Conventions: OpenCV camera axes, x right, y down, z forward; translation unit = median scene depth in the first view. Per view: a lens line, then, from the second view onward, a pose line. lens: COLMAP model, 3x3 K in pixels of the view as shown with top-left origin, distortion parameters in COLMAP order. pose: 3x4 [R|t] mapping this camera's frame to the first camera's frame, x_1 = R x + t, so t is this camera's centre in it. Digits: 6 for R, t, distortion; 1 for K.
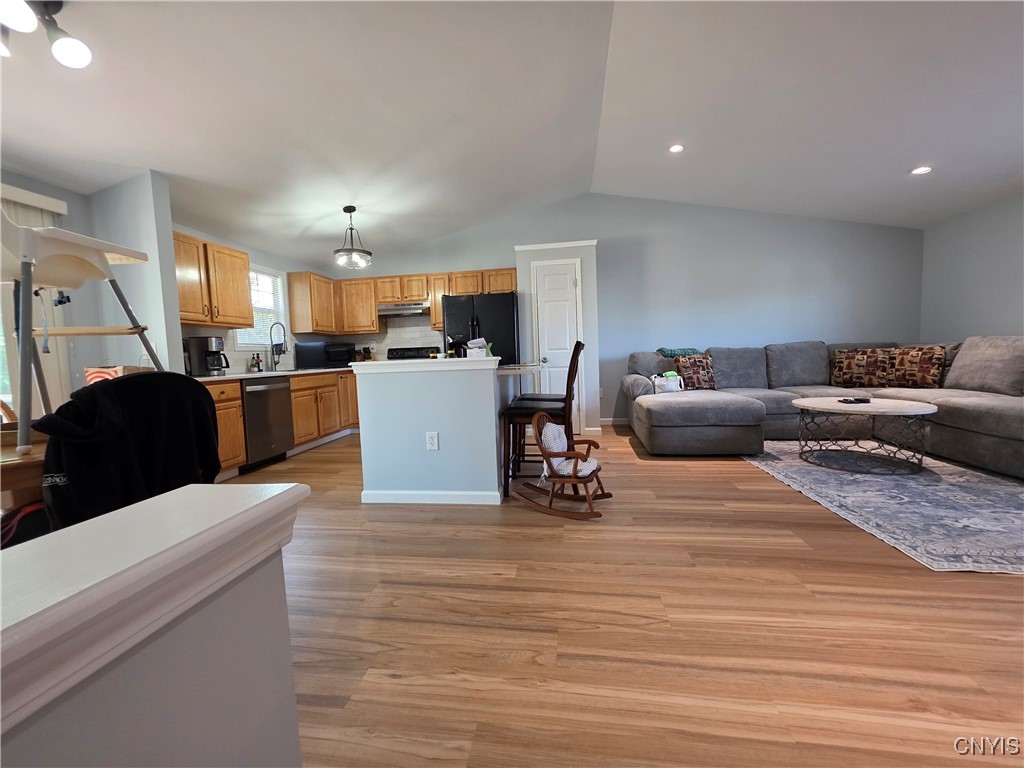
lens RADIAL K [[412.1, 0, 507.4], [0, 412.1, 381.0], [0, 0, 1]] dist [-0.000131, -0.000329]
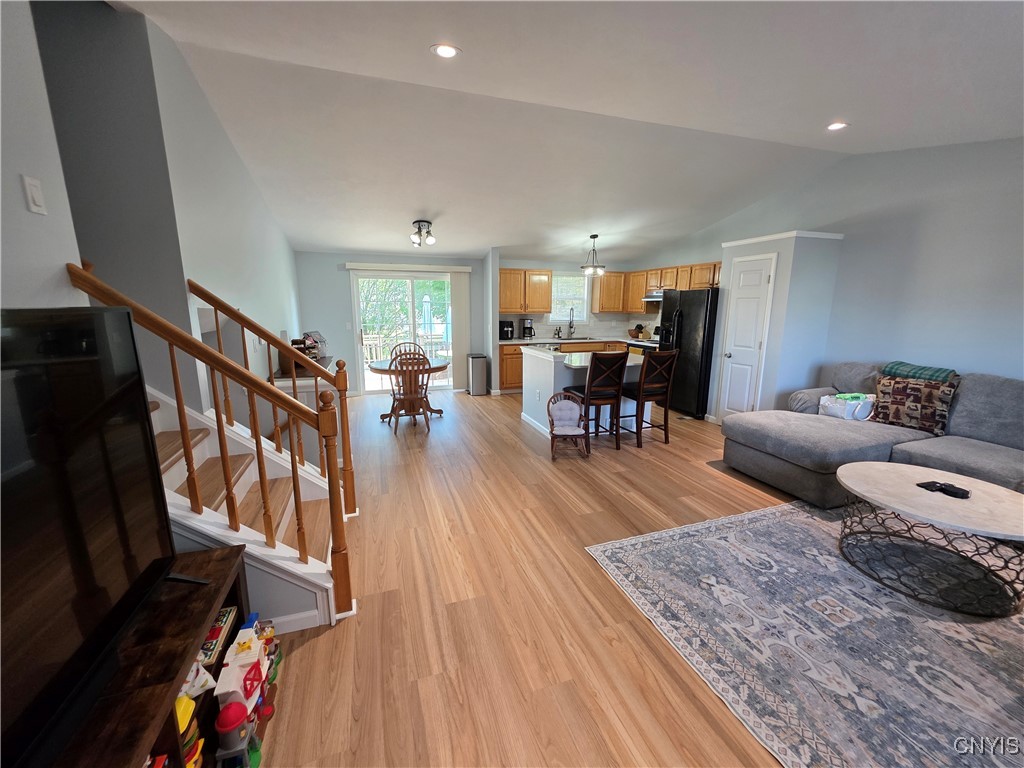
lens RADIAL K [[412.1, 0, 507.4], [0, 412.1, 381.0], [0, 0, 1]] dist [-0.000131, -0.000329]
pose [[0.450788, 0.202060, -0.869461, 1.249594], [-0.074812, 0.979168, 0.188768, -0.235020], [0.889490, -0.020048, 0.456514, 0.049501]]
